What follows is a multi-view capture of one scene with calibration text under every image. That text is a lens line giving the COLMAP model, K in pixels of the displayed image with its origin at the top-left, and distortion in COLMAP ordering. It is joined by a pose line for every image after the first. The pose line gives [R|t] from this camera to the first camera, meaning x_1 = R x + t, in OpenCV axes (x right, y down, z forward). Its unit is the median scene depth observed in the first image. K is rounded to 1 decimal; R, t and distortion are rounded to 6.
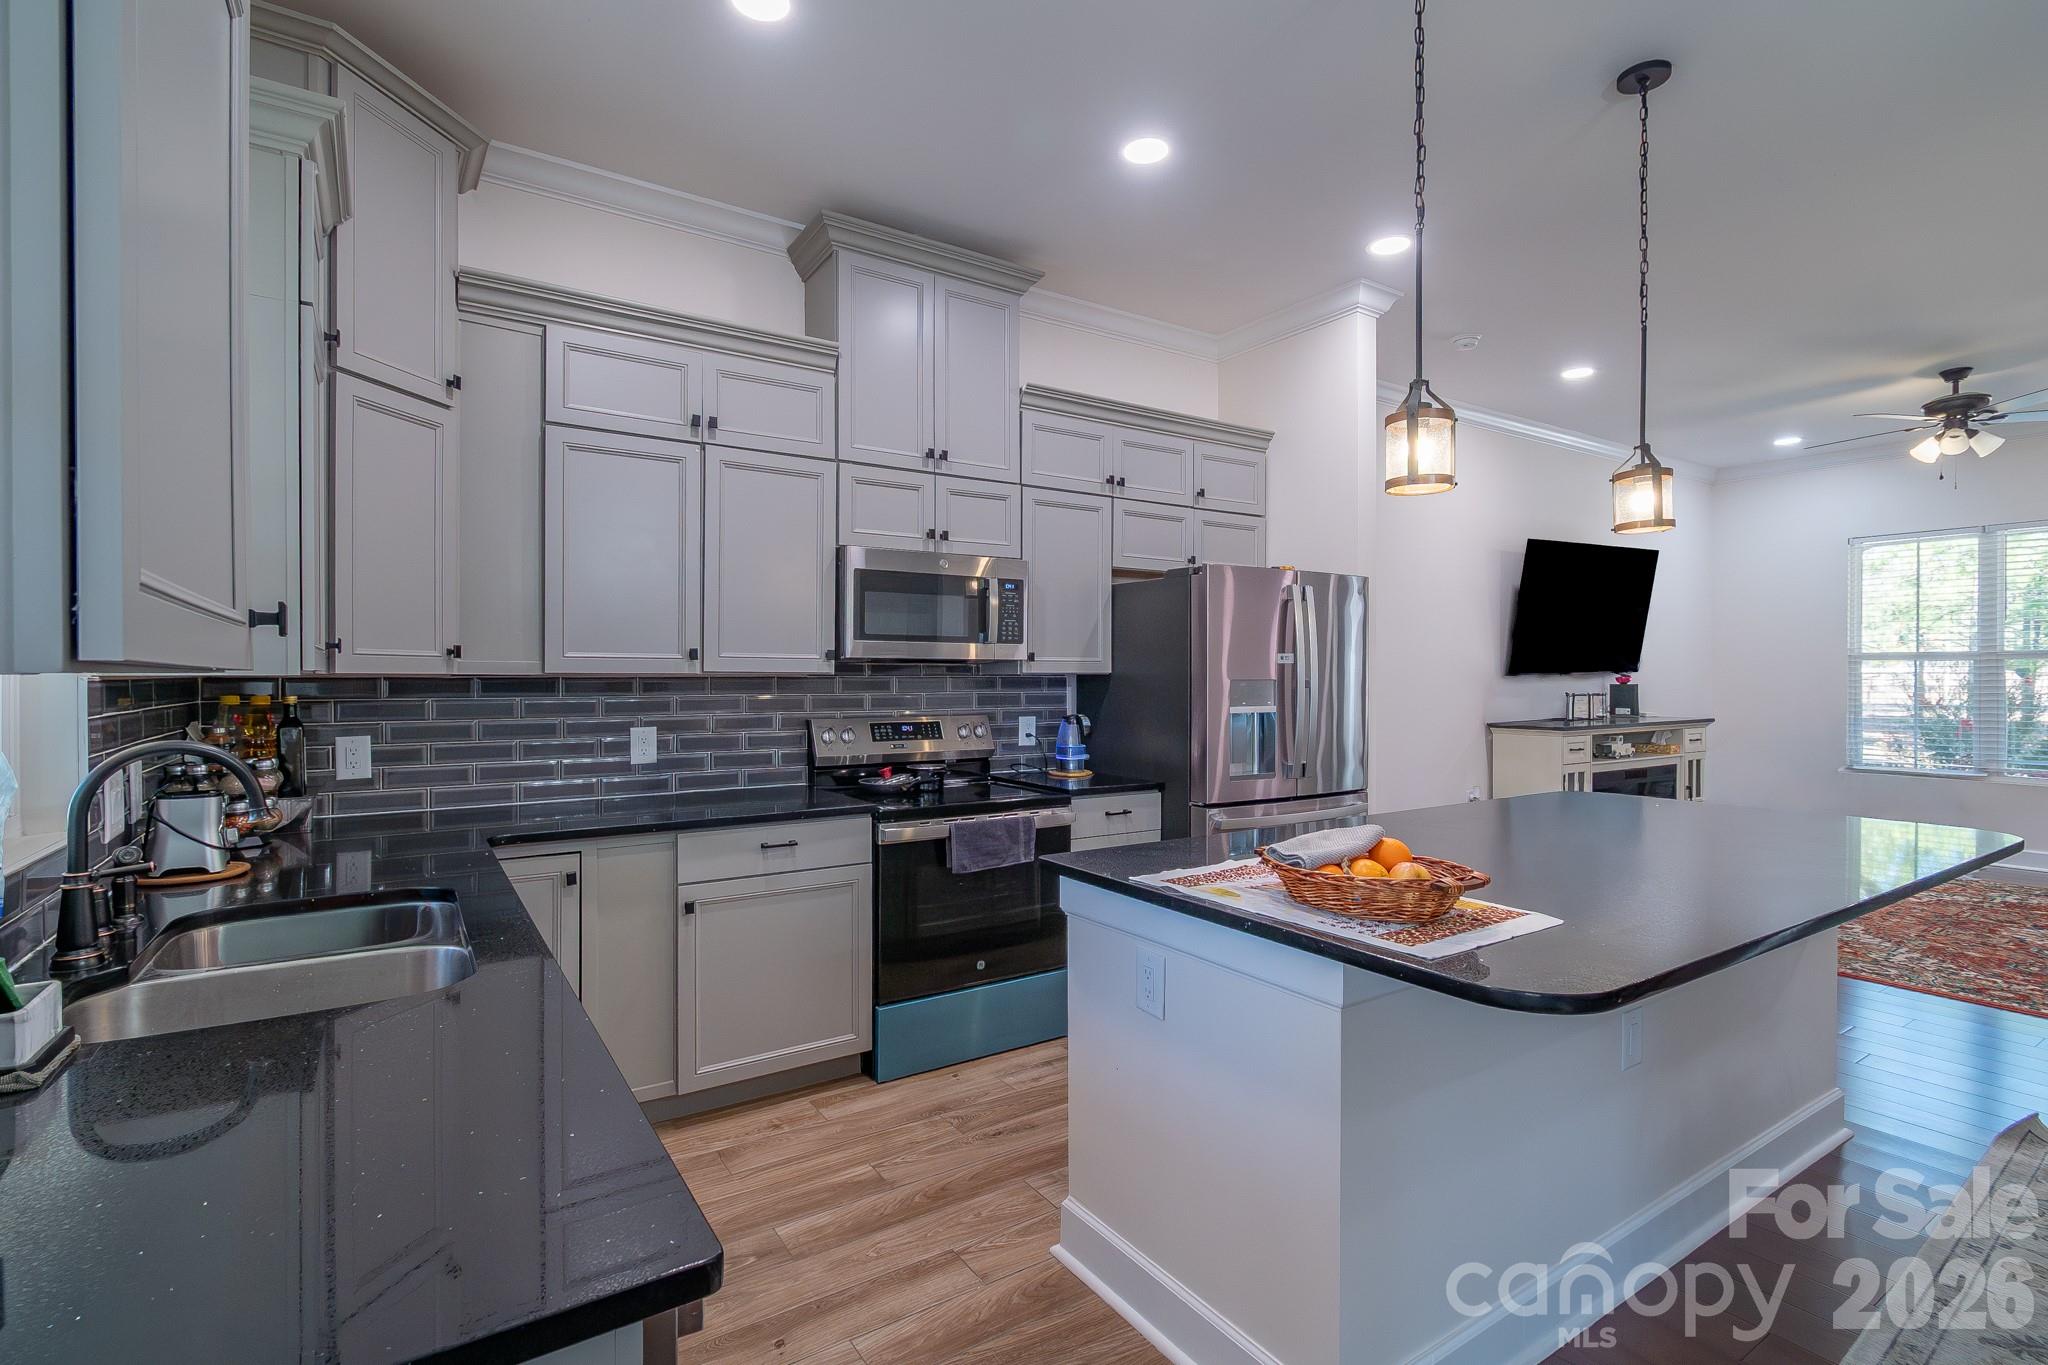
lens RADIAL K [[930.0, 0, 1084.7], [0, 930.0, 678.8], [0, 0, 1]] dist [0.002674, 0.000189]
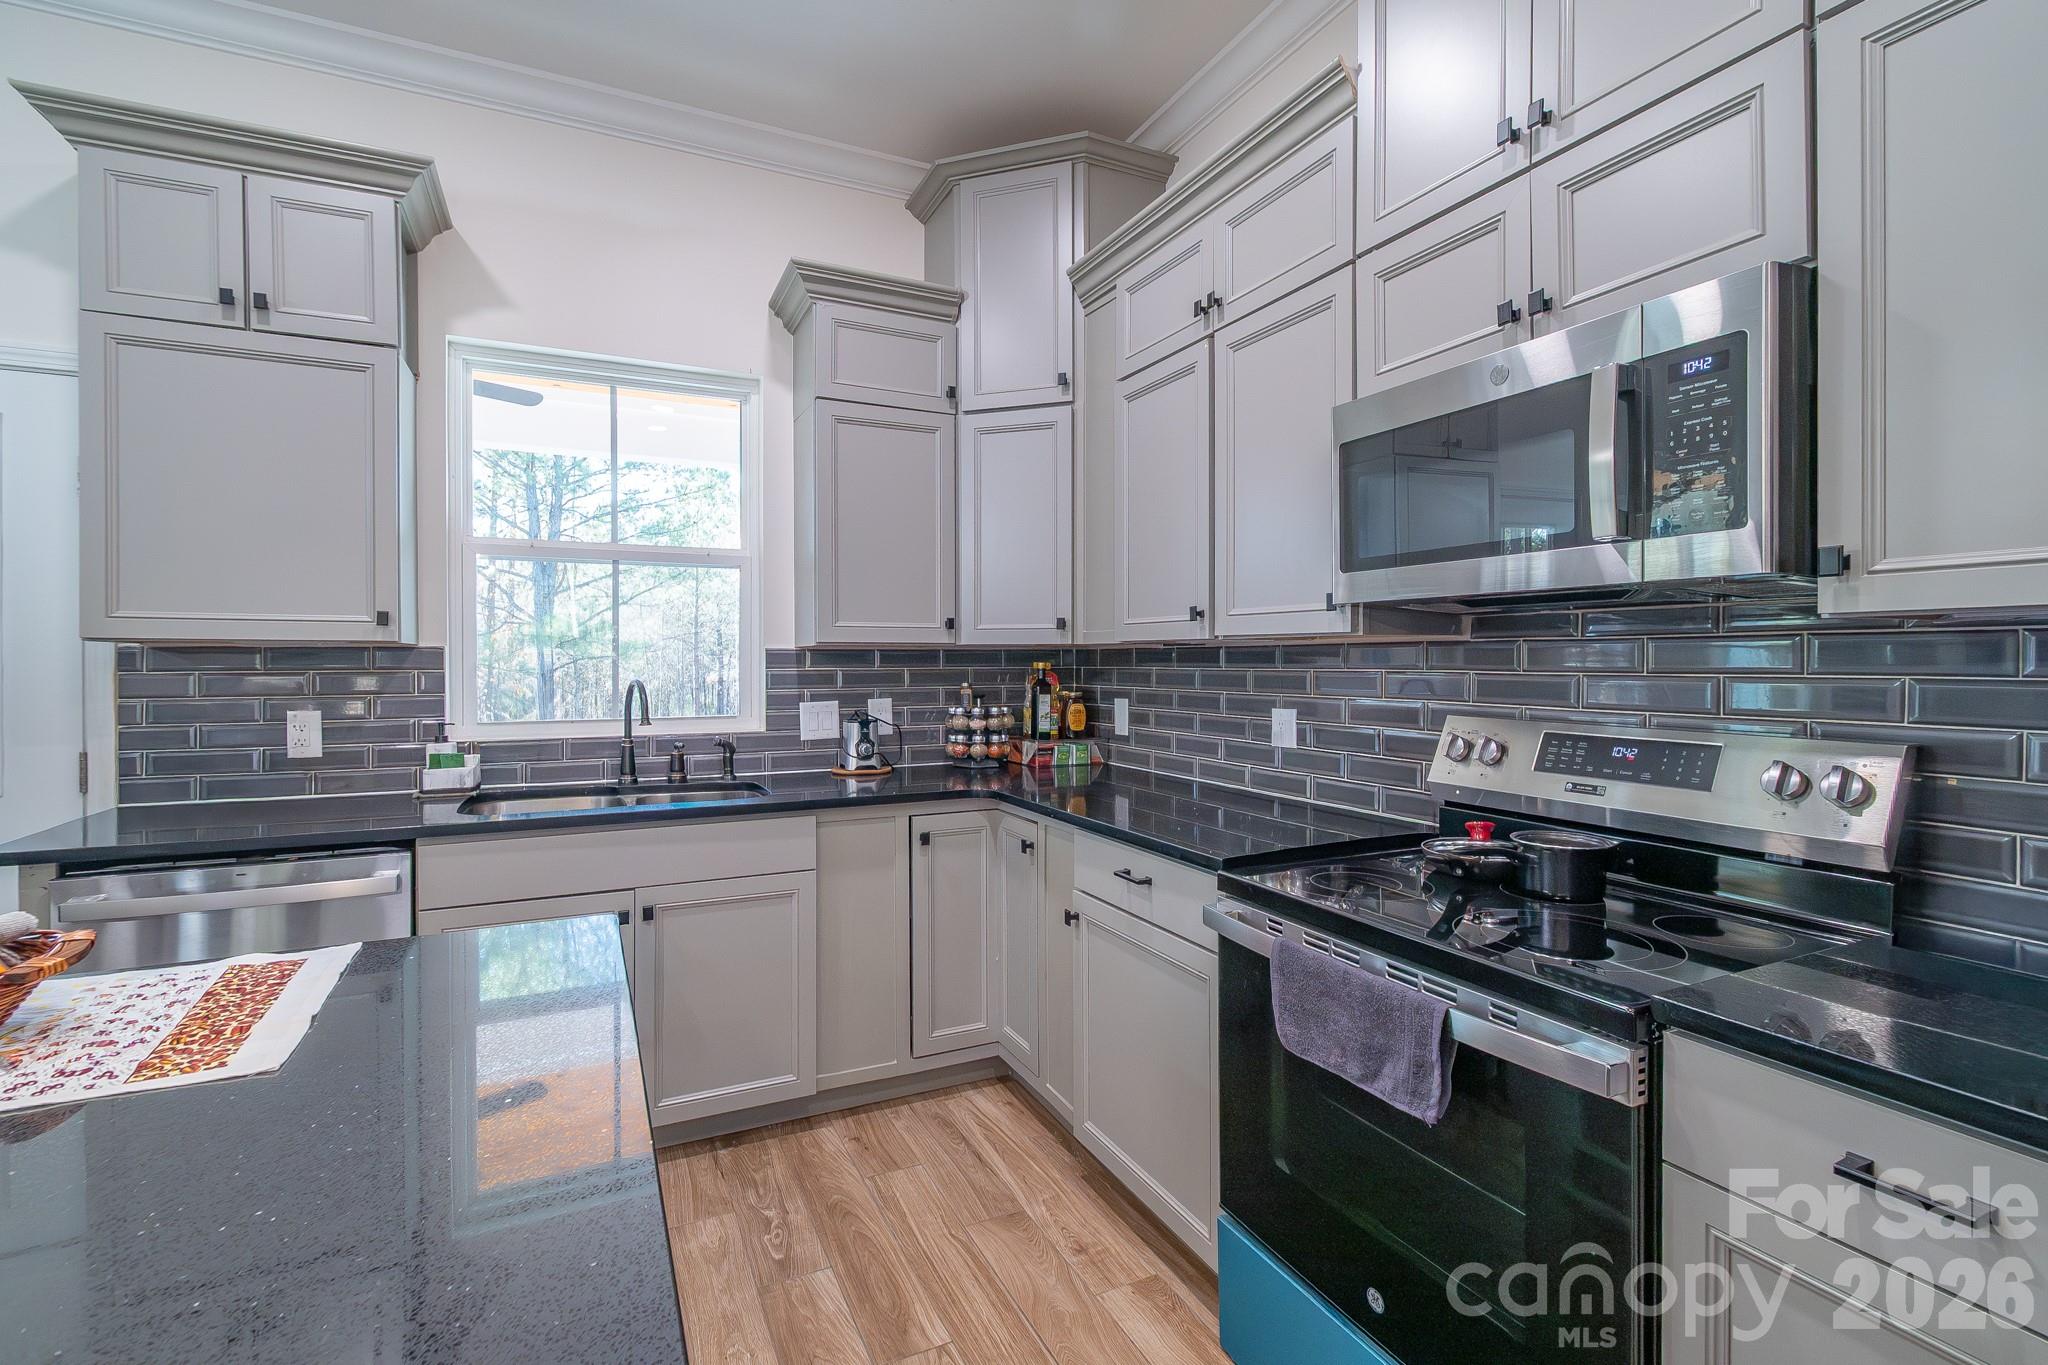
lens RADIAL K [[930.0, 0, 962.3], [0, 930.0, 661.7], [0, 0, 1]] dist [0.002674, 0.000189]
pose [[-0.198577, 0.008445, -0.980049, 0.359915], [0.010298, 0.999926, 0.006530, 0.005247], [0.980031, -0.008796, -0.198650, 0.927124]]
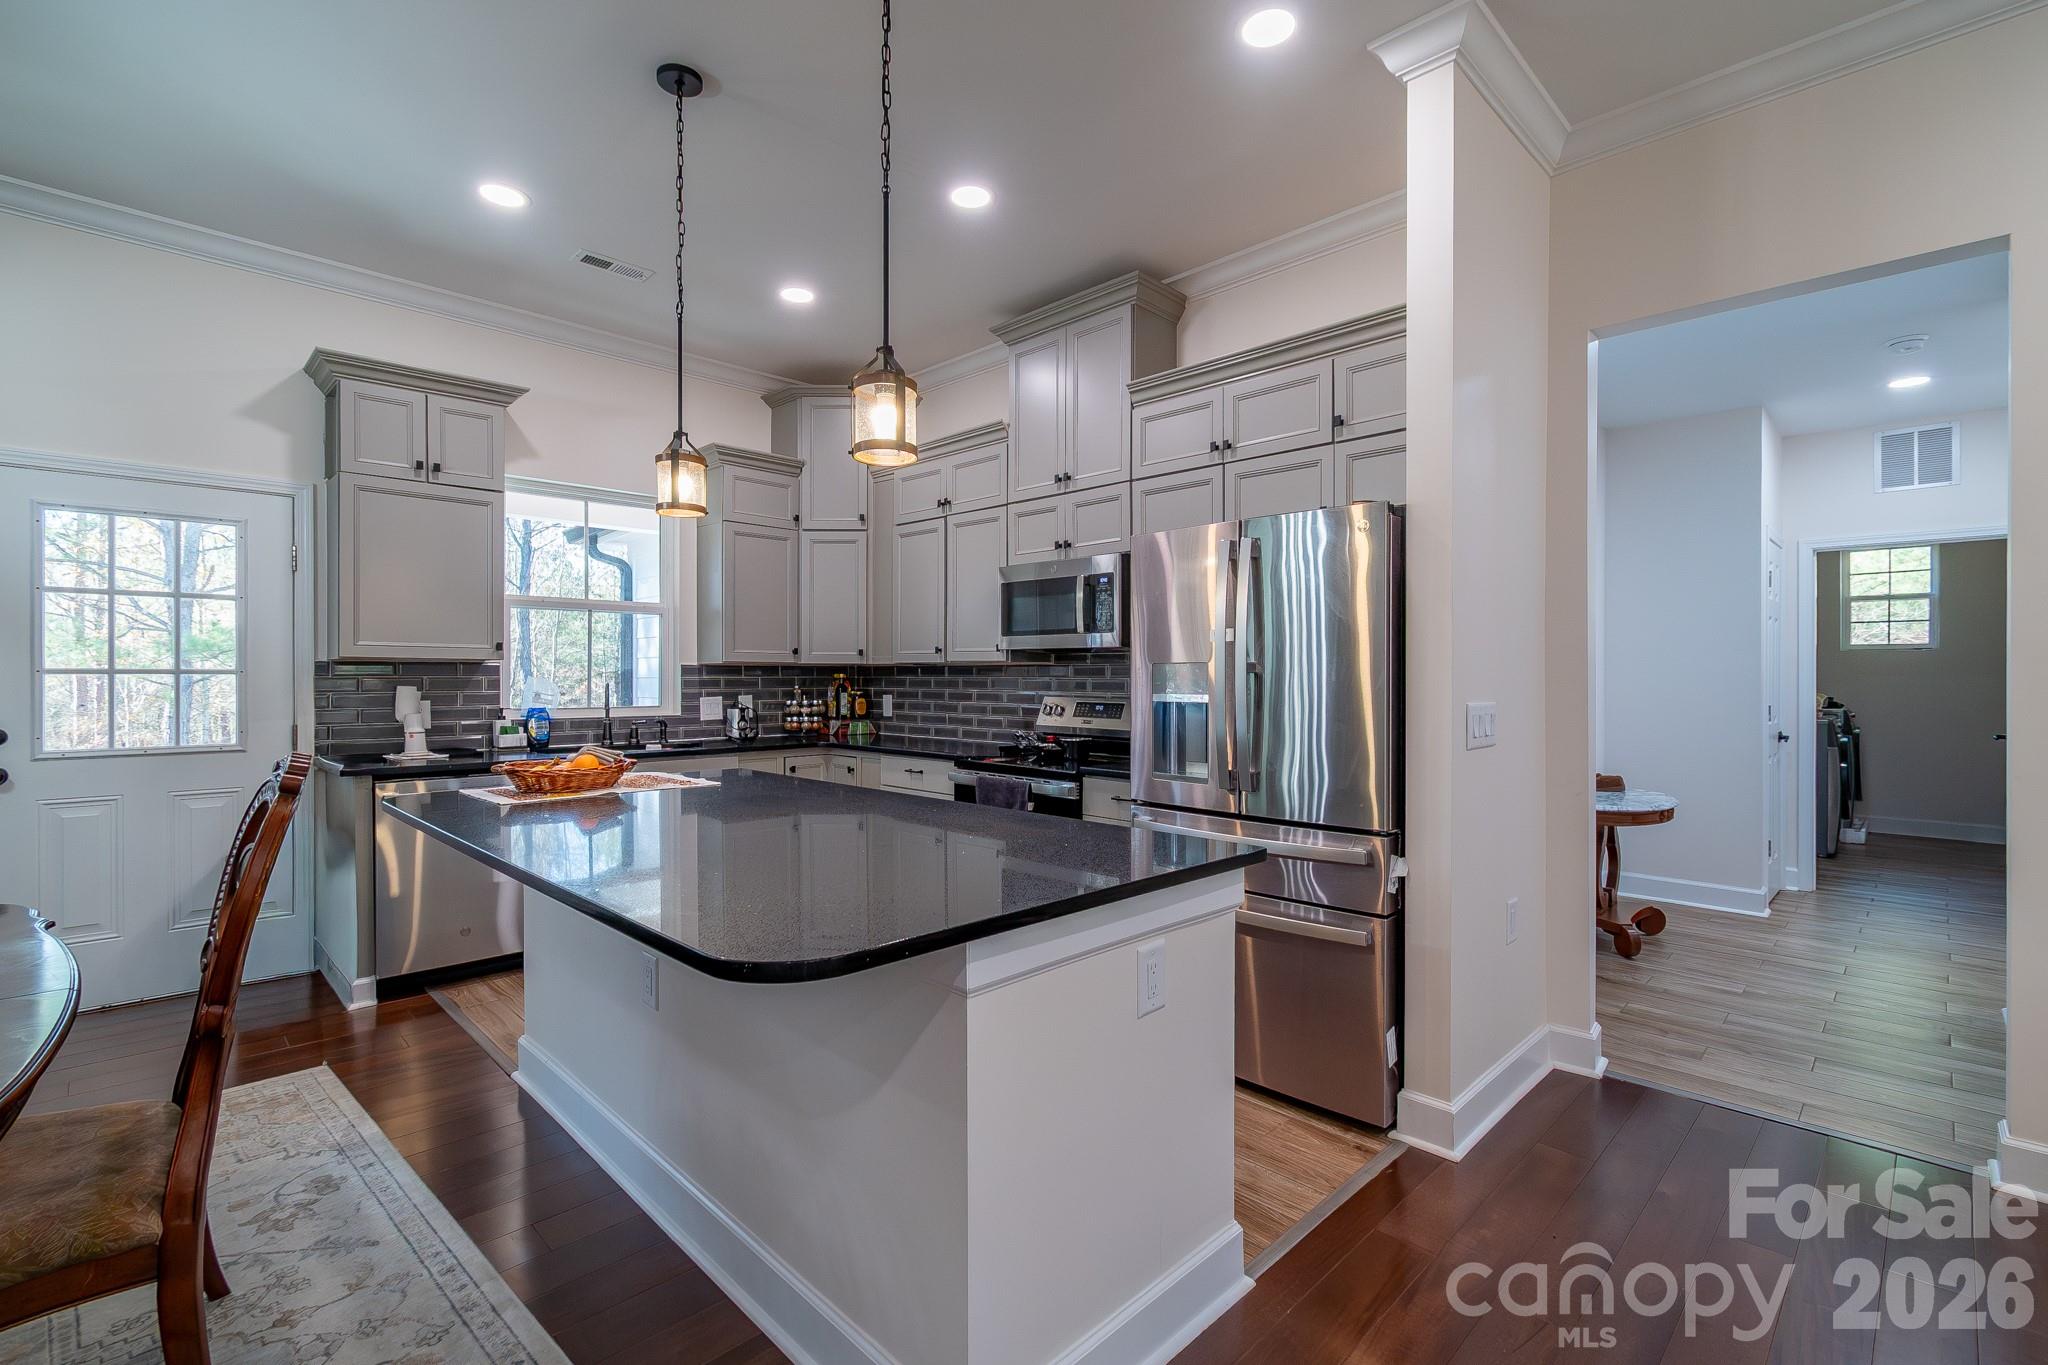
lens RADIAL K [[930.0, 0, 1015.9], [0, 930.0, 685.0], [0, 0, 1]] dist [0.002674, 0.000189]
pose [[0.186613, 0.016452, -0.982296, 1.129182], [0.003237, 0.999844, 0.017361, 0.004777], [0.982428, -0.006420, 0.186530, 0.802243]]
